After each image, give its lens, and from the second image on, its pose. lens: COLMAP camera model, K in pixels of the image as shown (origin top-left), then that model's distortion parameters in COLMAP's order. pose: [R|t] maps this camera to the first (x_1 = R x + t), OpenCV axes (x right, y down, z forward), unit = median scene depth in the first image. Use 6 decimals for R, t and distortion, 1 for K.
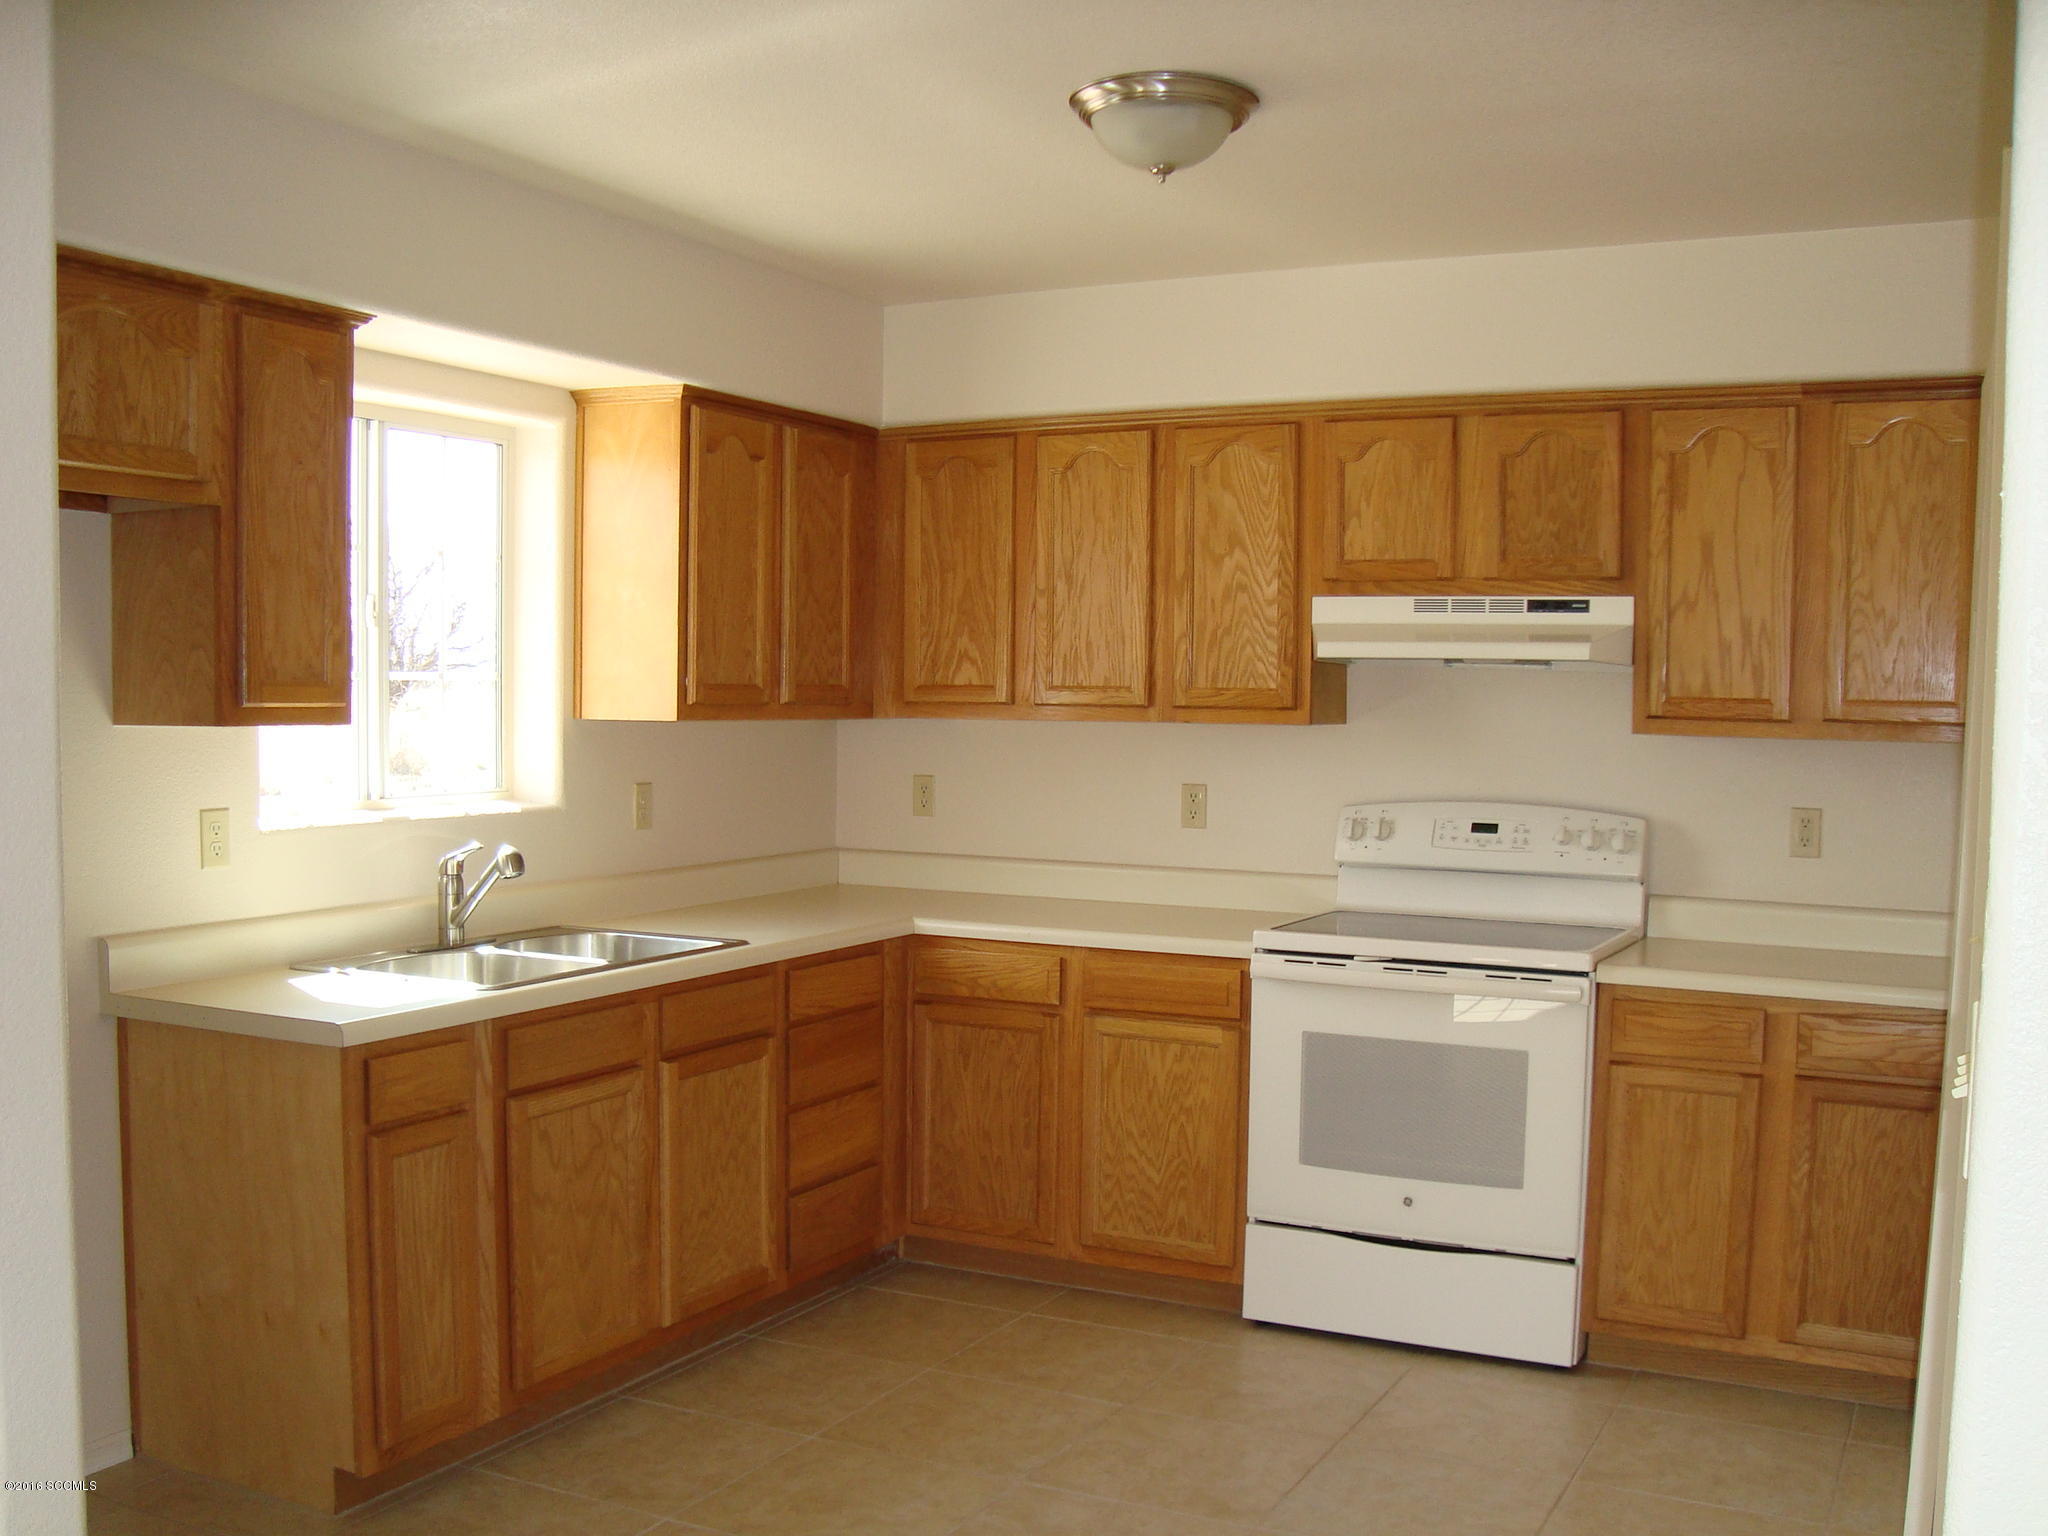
lens RADIAL K [[2029.0, 0, 1010.5], [0, 2029.0, 758.5], [0, 0, 1]] dist [-0.122764, 0.000000]
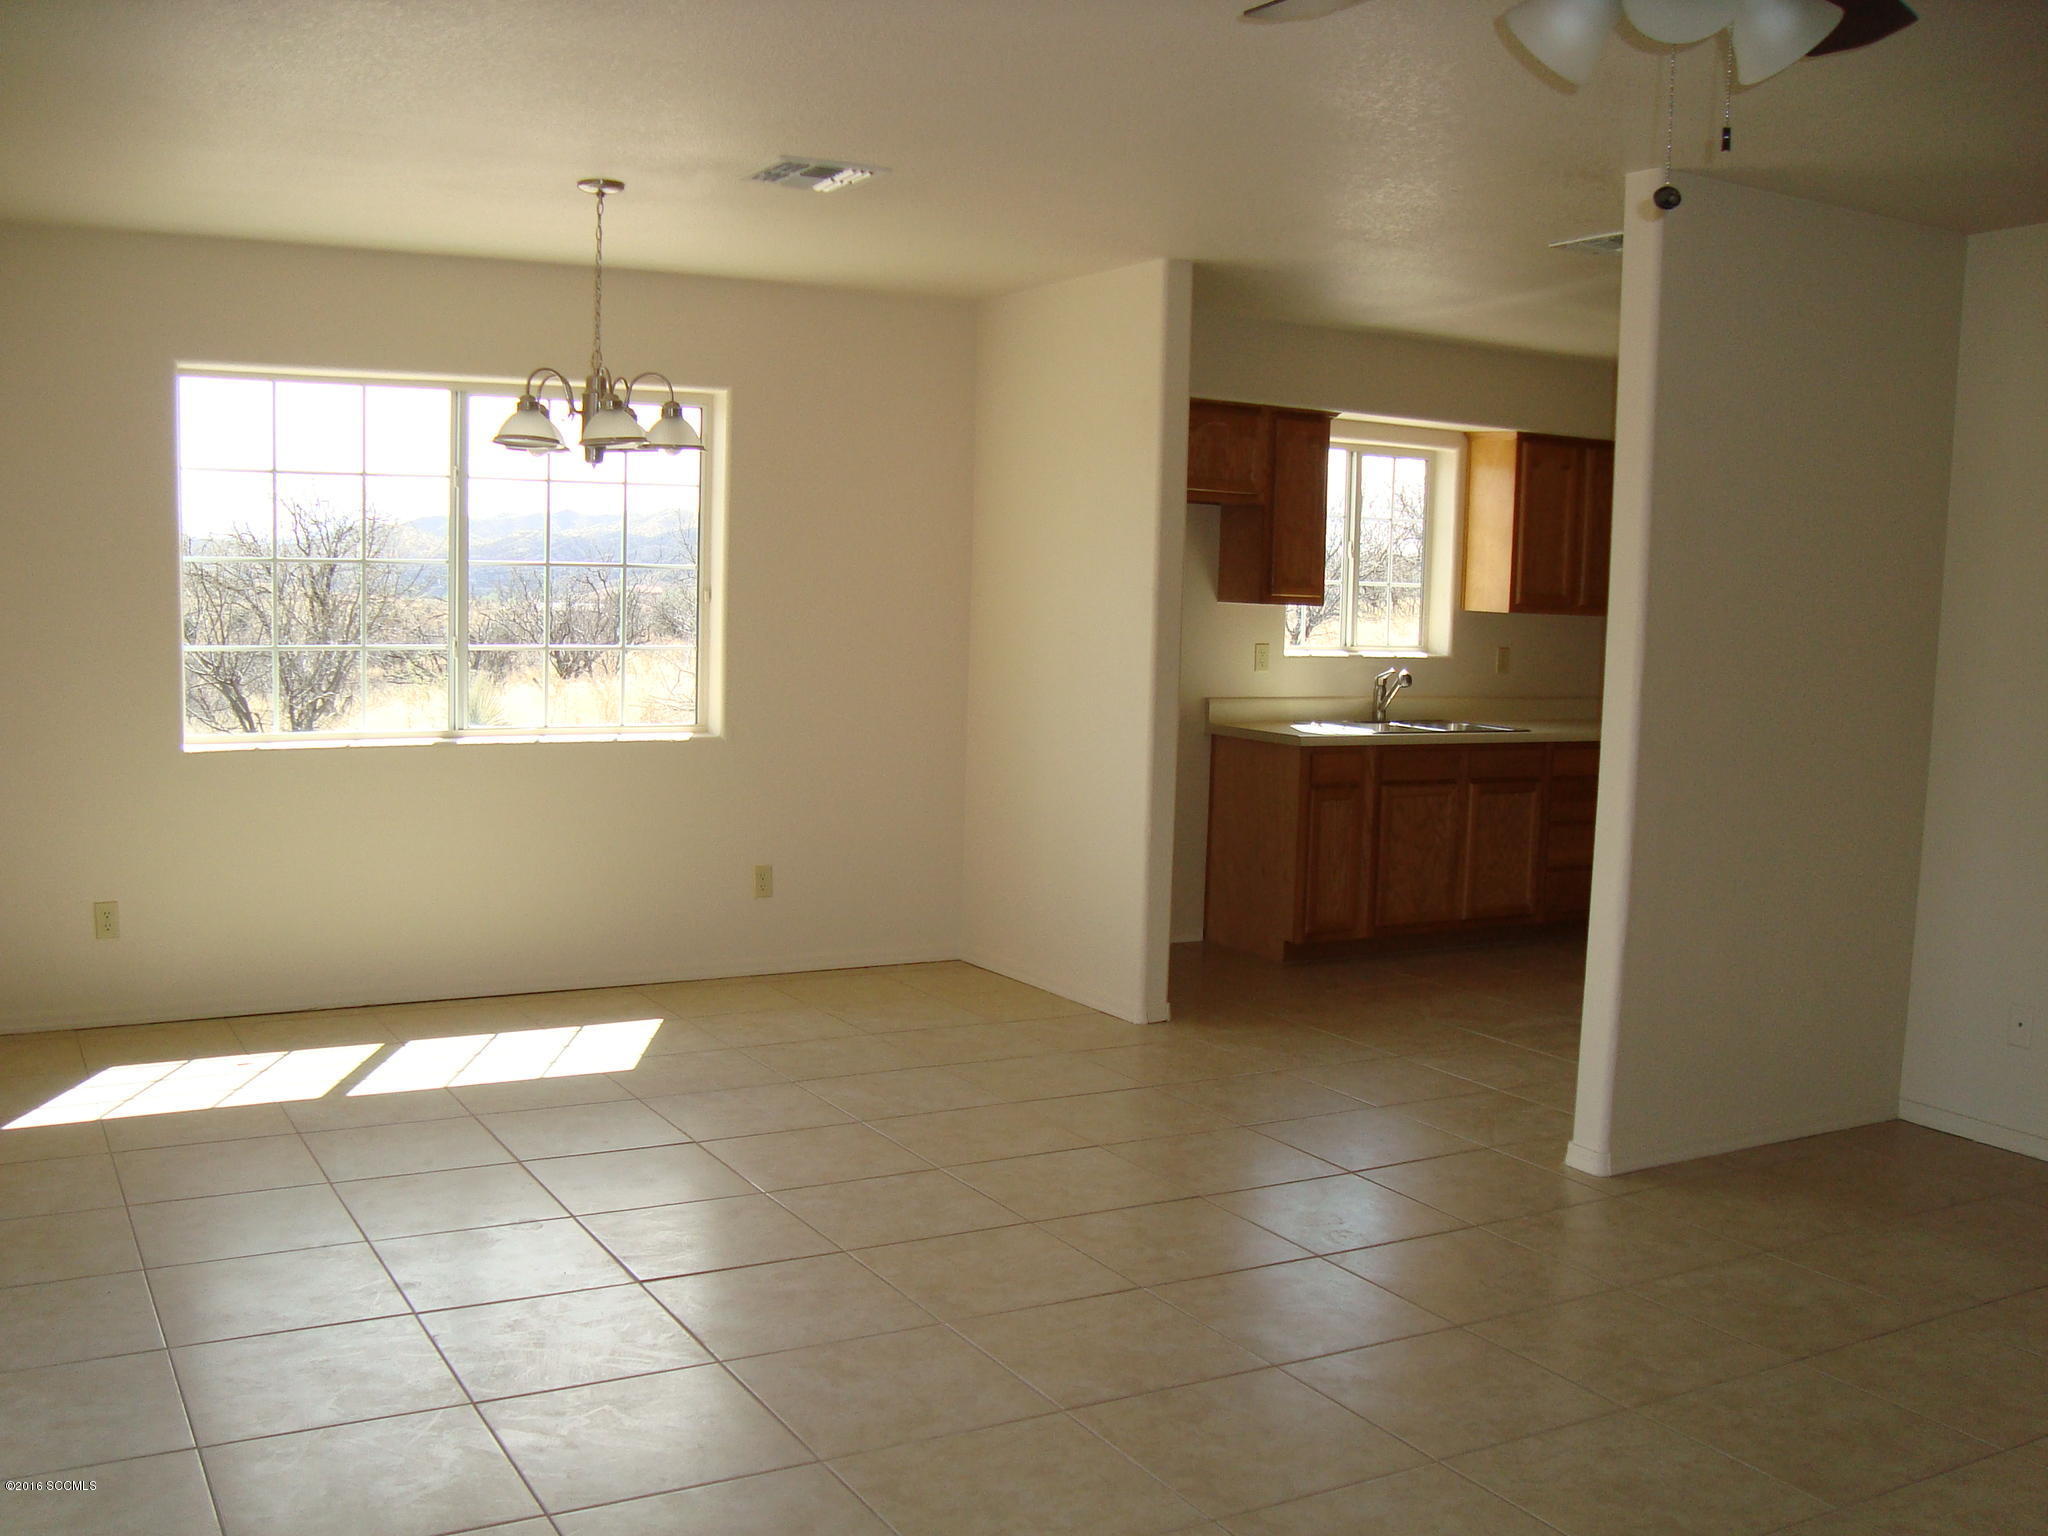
lens RADIAL K [[2029.0, 0, 1024.5], [0, 2029.0, 763.8], [0, 0, 1]] dist [-0.122764, 0.000000]
pose [[0.847314, 0.073899, -0.525925, 0.495221], [-0.047452, 0.996845, 0.063620, 0.026438], [0.528967, -0.028950, 0.848148, -0.906751]]
